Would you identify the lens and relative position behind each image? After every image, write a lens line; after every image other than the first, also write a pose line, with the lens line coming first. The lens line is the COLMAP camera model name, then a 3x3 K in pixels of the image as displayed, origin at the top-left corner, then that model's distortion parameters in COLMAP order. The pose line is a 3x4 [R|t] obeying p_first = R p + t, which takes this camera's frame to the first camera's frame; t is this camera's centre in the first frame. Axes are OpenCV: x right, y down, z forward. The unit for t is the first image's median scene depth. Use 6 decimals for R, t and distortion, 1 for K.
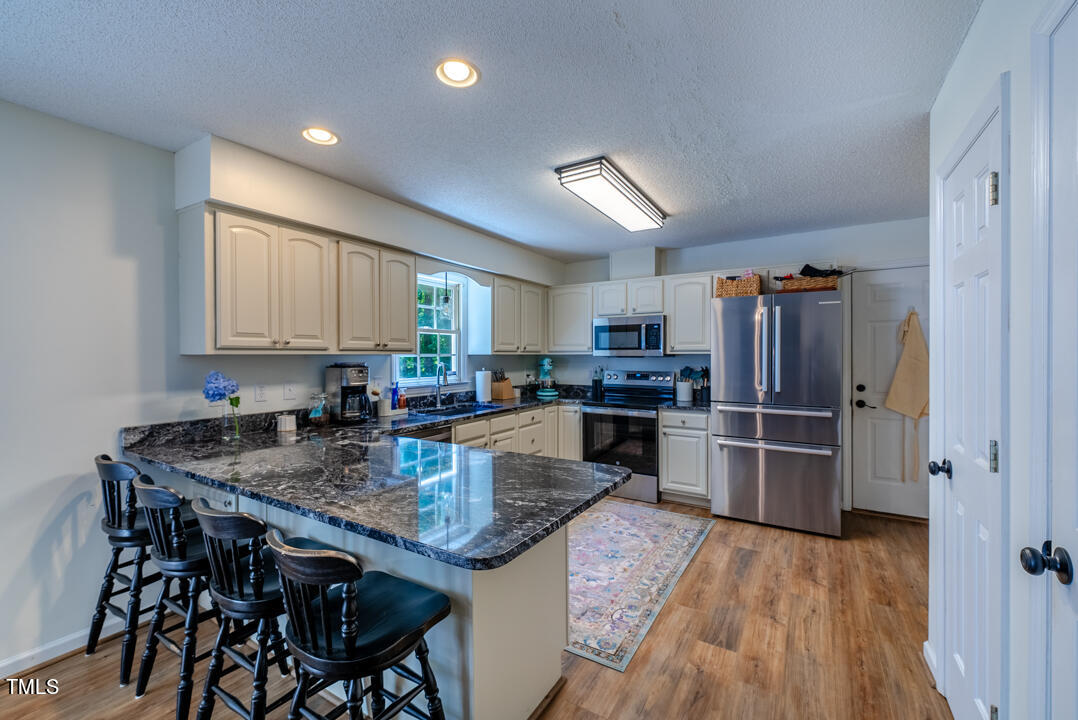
lens RADIAL K [[448.5, 0, 540.5], [0, 448.5, 359.7], [0, 0, 1]] dist [0.003100, -0.001668]
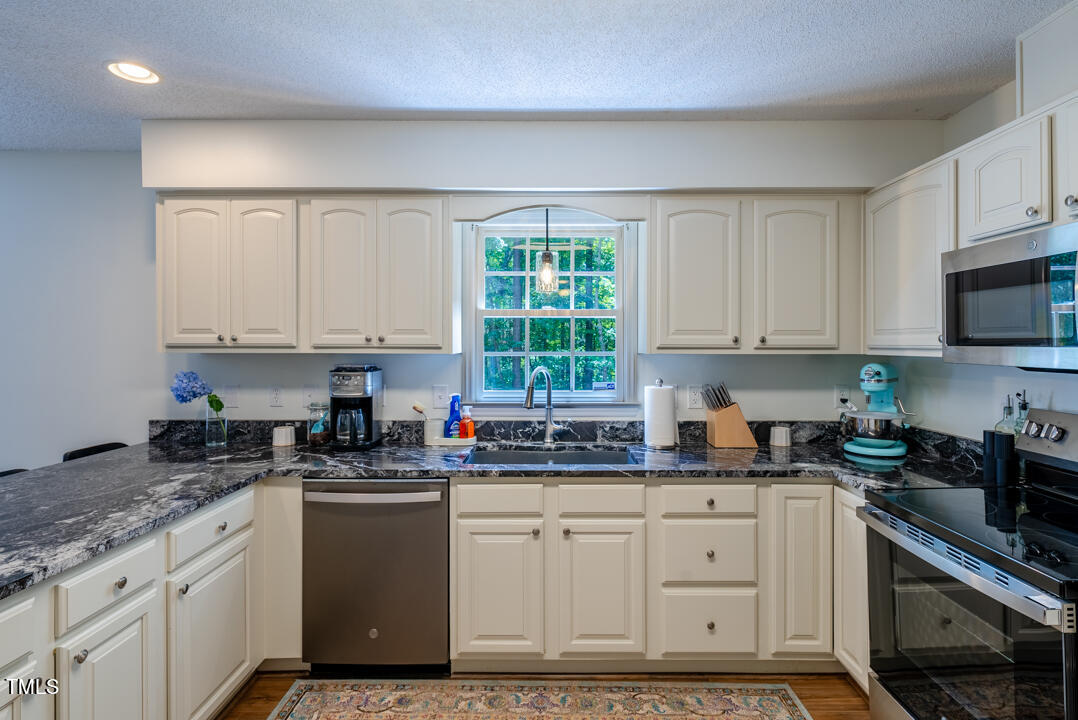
lens RADIAL K [[544.1, 0, 533.9], [0, 544.1, 342.4], [0, 0, 1]] dist [0.001249, 0.000645]
pose [[0.517337, -0.000812, -0.855781, 0.418200], [-0.011964, 0.999895, -0.008181, -0.021916], [0.855698, 0.014471, 0.517273, 0.698556]]
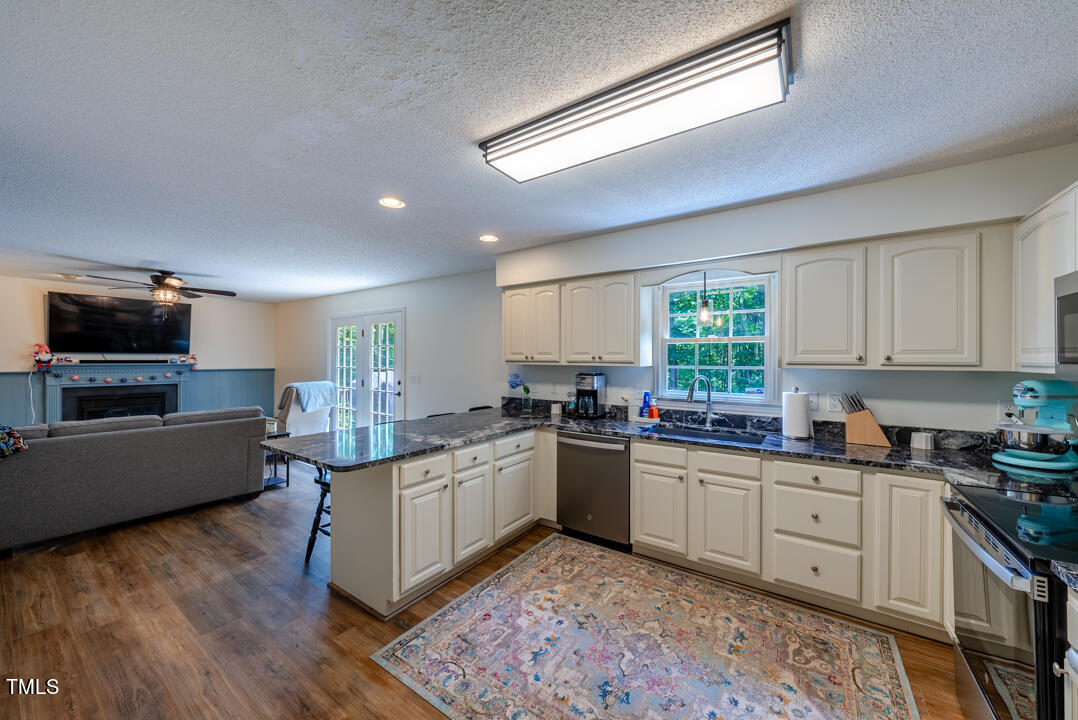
lens RADIAL K [[379.8, 0, 536.4], [0, 379.8, 360.9], [0, 0, 1]] dist [-0.003759, -0.000261]
pose [[-0.047358, 0.004356, -0.998868, 0.599284], [-0.015948, 0.999860, 0.005116, -0.024365], [0.998751, 0.016172, -0.047282, 0.791765]]
